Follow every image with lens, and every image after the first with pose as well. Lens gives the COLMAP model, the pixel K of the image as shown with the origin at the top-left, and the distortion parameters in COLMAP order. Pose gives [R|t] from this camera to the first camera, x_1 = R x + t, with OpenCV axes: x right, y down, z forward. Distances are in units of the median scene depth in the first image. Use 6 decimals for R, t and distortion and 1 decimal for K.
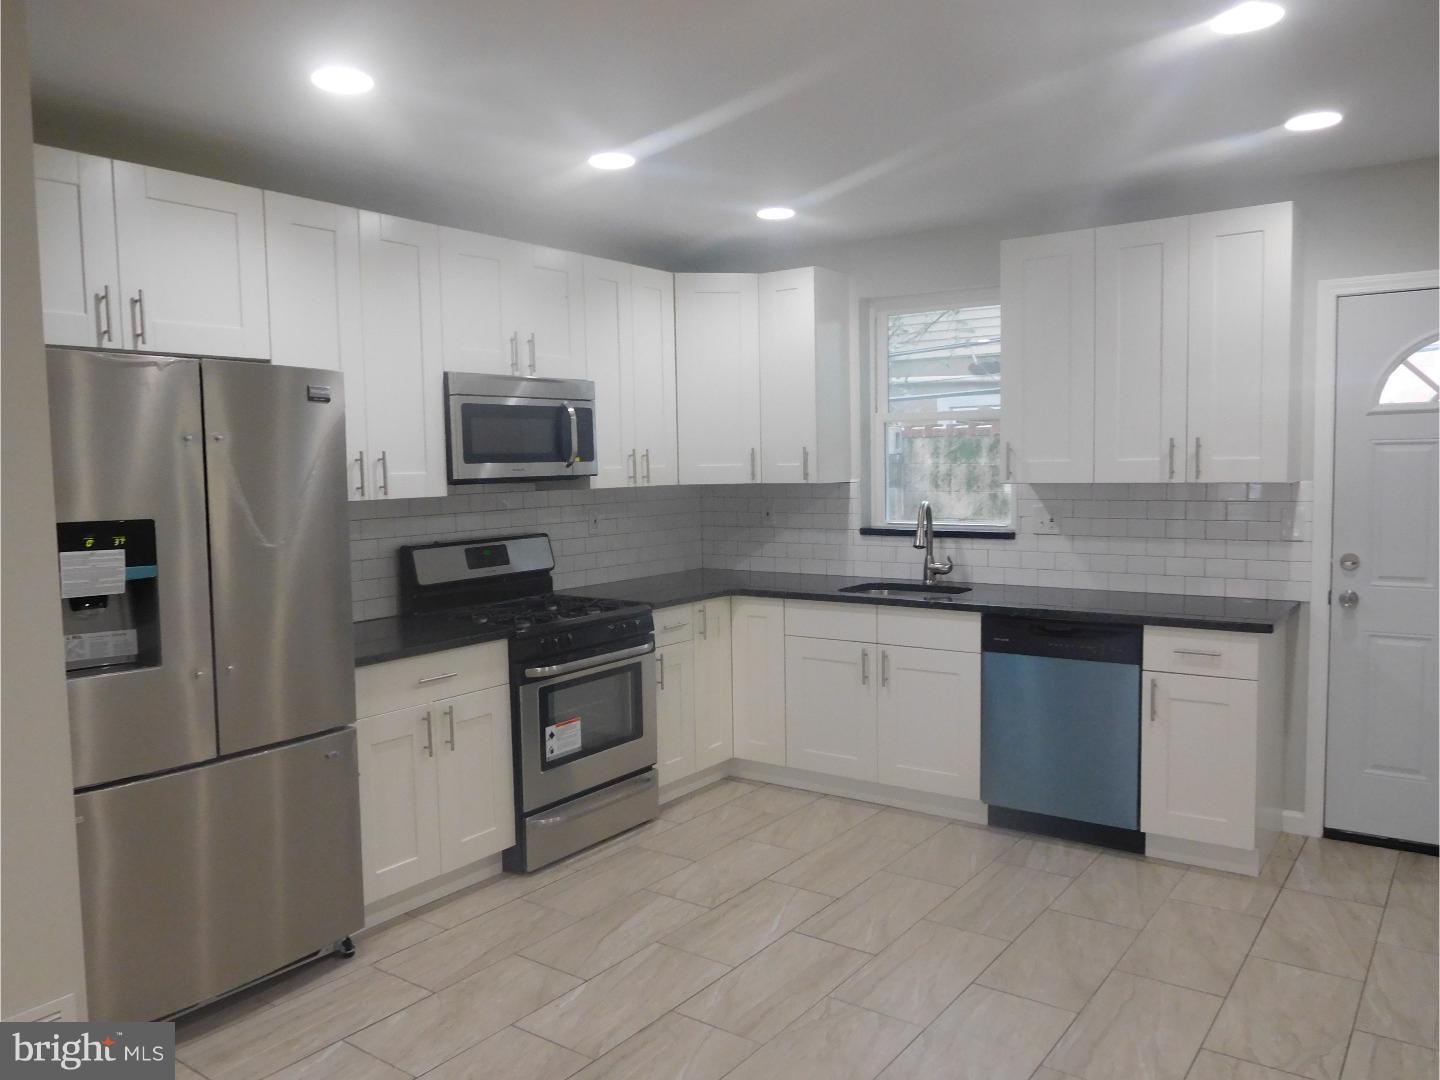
lens RADIAL K [[1076.5, 0, 715.7], [0, 1076.5, 539.4], [0, 0, 1]] dist [-0.012356, -0.004833]
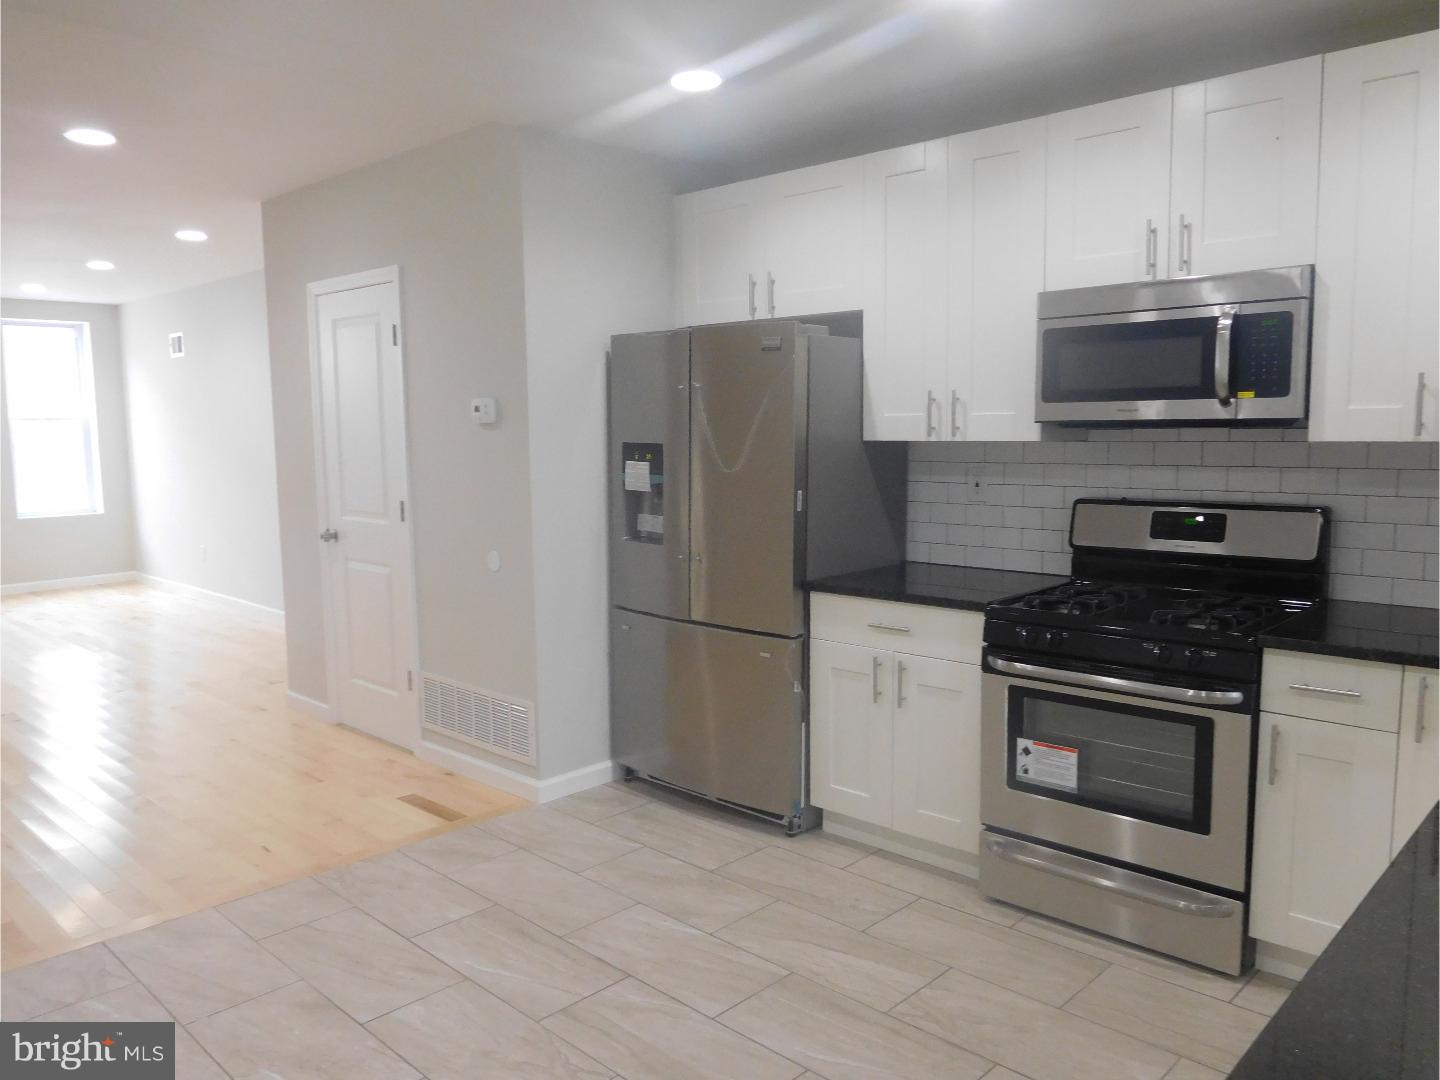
lens RADIAL K [[1076.5, 0, 716.6], [0, 1076.5, 538.5], [0, 0, 1]] dist [-0.012356, -0.004833]
pose [[-0.129968, 0.131982, -0.982695, 0.624422], [-0.056158, 0.988530, 0.140193, -0.068611], [0.989927, 0.073407, -0.121066, 0.854314]]
